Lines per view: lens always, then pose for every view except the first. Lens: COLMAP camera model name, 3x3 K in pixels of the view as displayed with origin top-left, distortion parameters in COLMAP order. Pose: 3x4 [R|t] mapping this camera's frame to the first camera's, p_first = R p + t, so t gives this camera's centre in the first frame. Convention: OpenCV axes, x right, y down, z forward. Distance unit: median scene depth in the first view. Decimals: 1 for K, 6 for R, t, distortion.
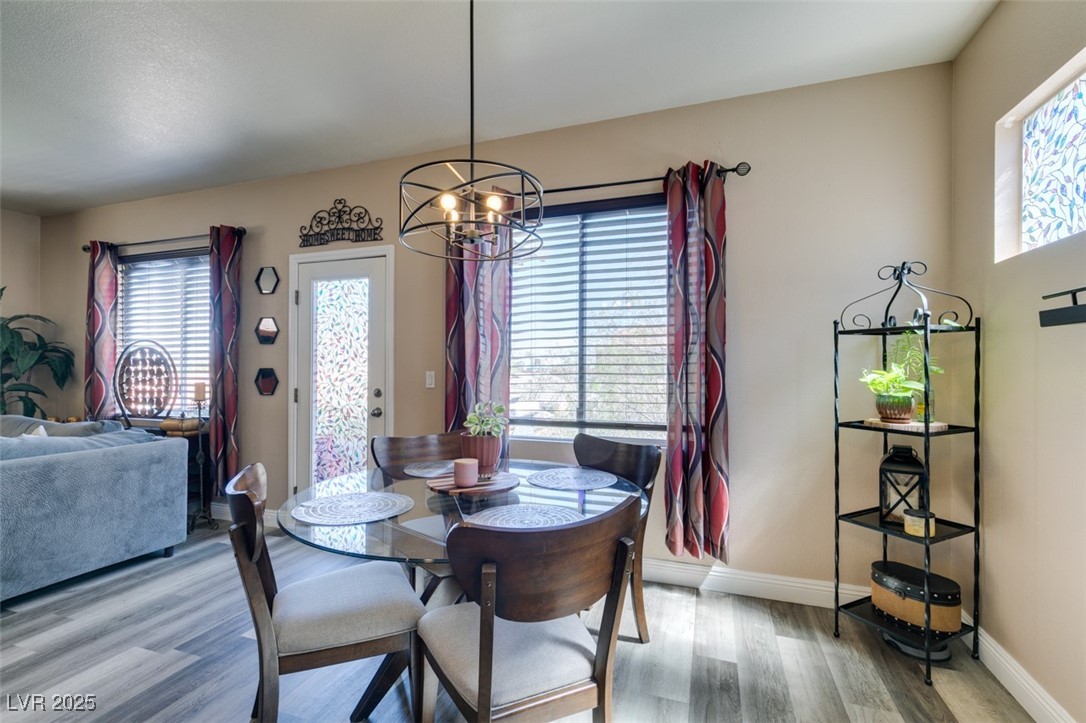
lens RADIAL K [[482.3, 0, 541.0], [0, 482.3, 365.7], [0, 0, 1]] dist [0.003385, -0.000789]
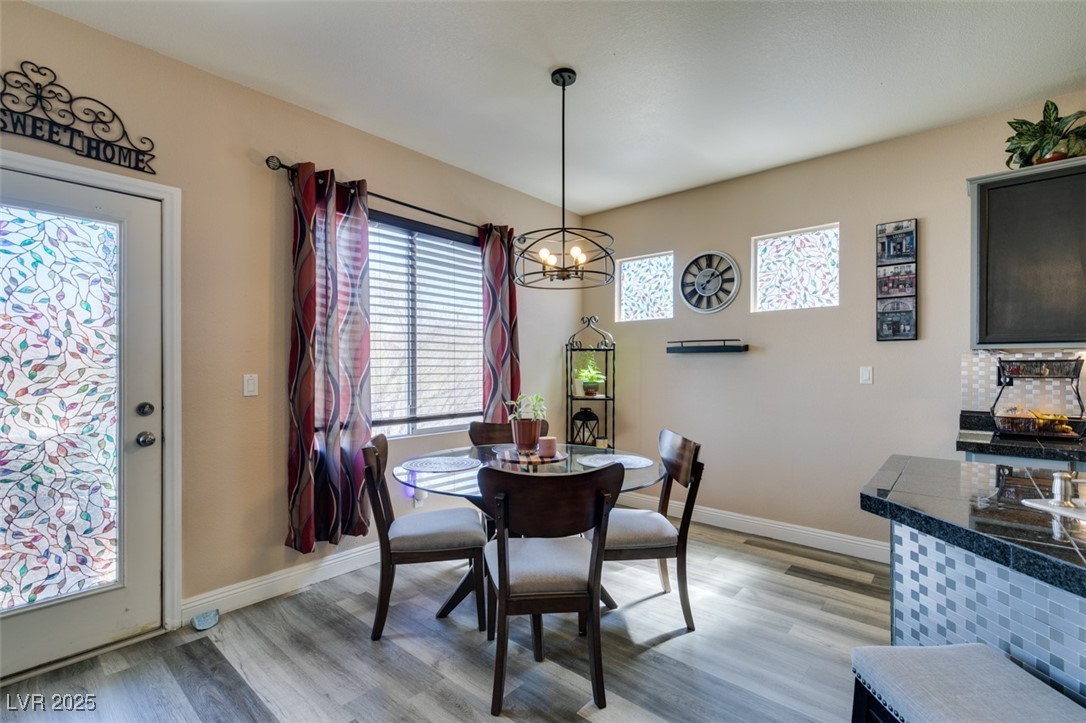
lens RADIAL K [[487.7, 0, 542.7], [0, 487.7, 369.3], [0, 0, 1]] dist [0.002240, 0.000253]
pose [[0.373990, -0.002845, 0.927428, -0.730452], [0.000470, 0.999996, 0.002878, 0.001633], [-0.927432, -0.000641, 0.373990, 0.259338]]
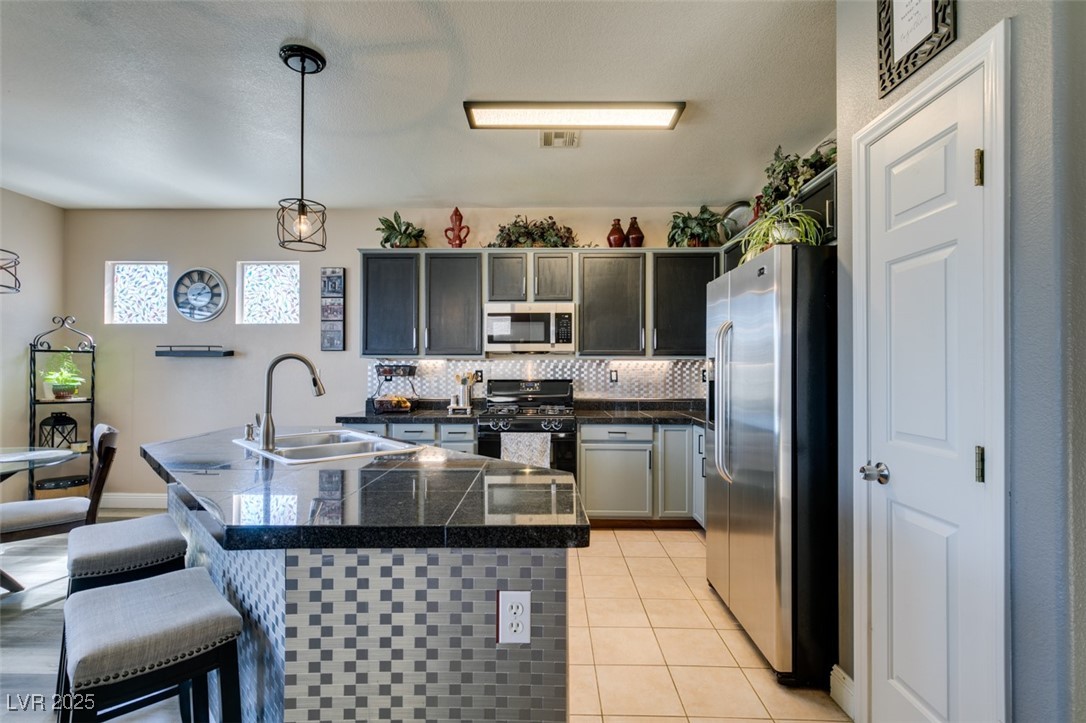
lens RADIAL K [[492.6, 0, 540.5], [0, 492.6, 366.4], [0, 0, 1]] dist [0.003130, 0.000067]
pose [[-0.314029, 0.008782, 0.949373, -1.041058], [0.000171, 0.999958, -0.009193, 0.003997], [-0.949413, -0.002724, -0.314018, -0.109574]]
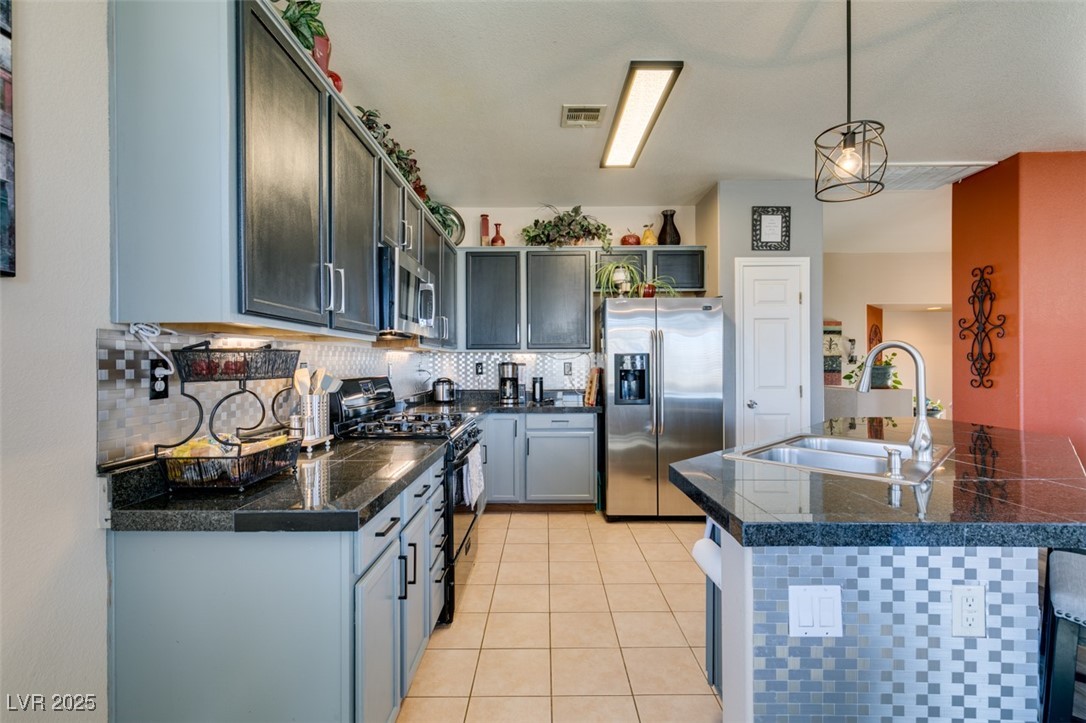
lens RADIAL K [[488.3, 0, 539.7], [0, 488.3, 364.8], [0, 0, 1]] dist [0.002594, -0.000516]
pose [[-0.945427, 0.005235, -0.325791, 0.118372], [0.004115, 0.999983, 0.004128, 0.002445], [0.325807, 0.002562, -0.945433, 0.336027]]
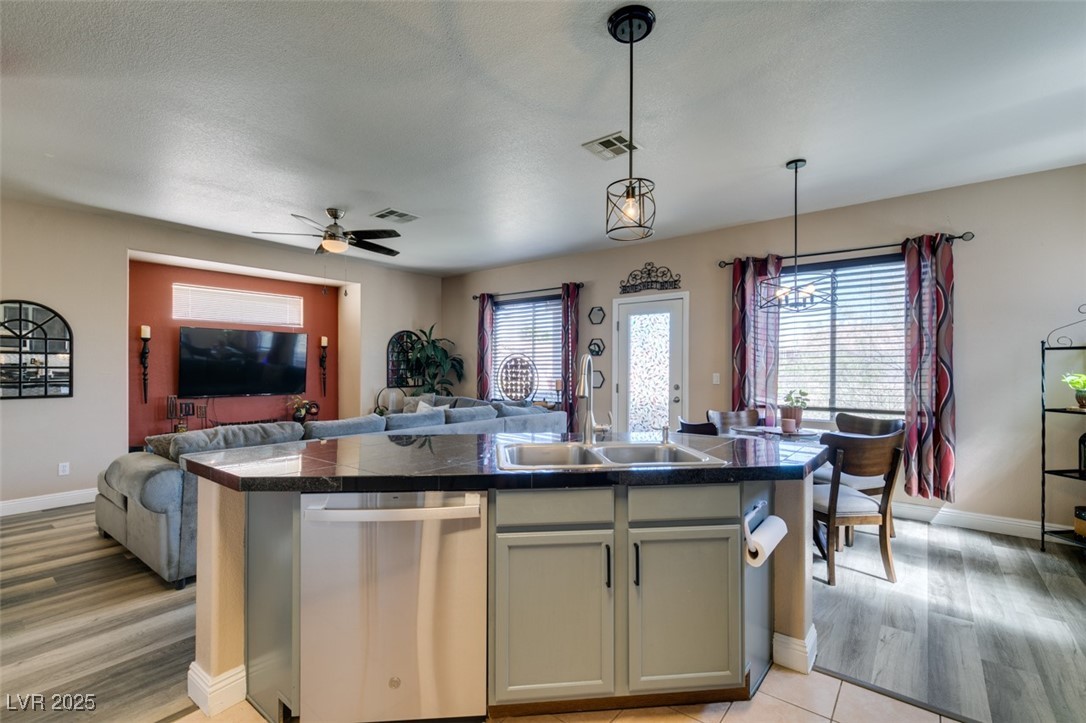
lens RADIAL K [[483.1, 0, 539.7], [0, 483.1, 369.8], [0, 0, 1]] dist [0.000247, -0.000619]
pose [[0.943057, 0.002936, -0.332617, -0.232945], [-0.002307, 0.999995, 0.002286, -0.001714], [0.332622, -0.001388, 0.943059, -0.595735]]
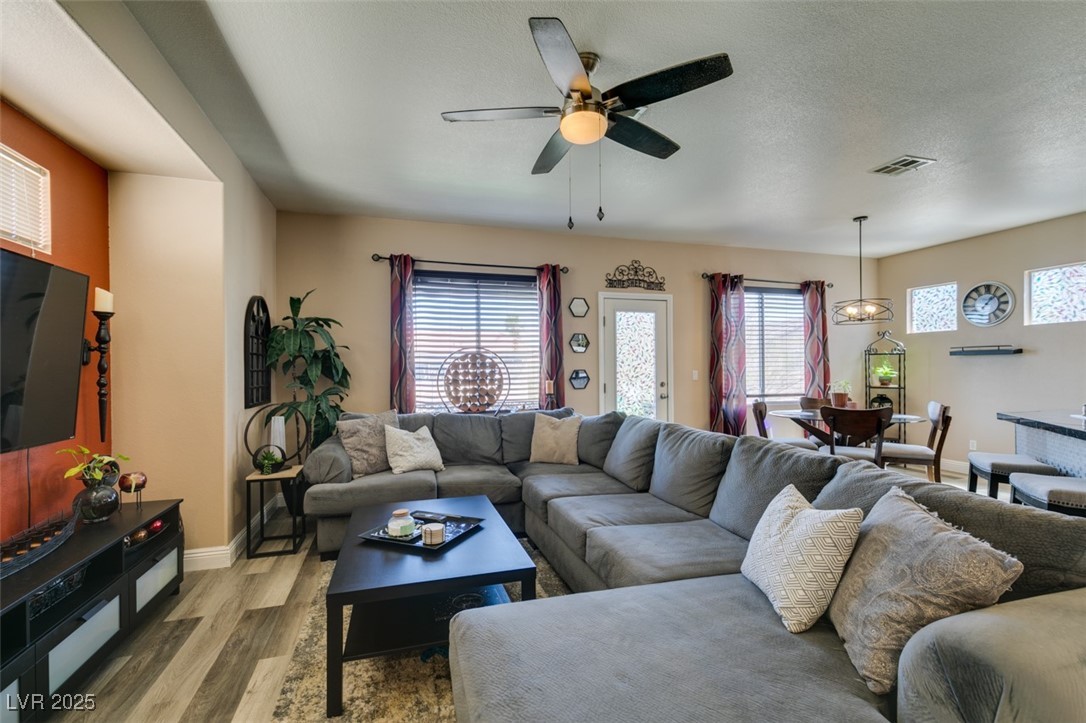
lens RADIAL K [[482.3, 0, 541.0], [0, 482.3, 365.7], [0, 0, 1]] dist [0.003385, -0.000789]
pose [[0.803787, -0.000592, 0.594917, -1.606239], [0.007387, 0.999932, -0.008985, 0.005415], [-0.594871, 0.011617, 0.803737, -0.062856]]
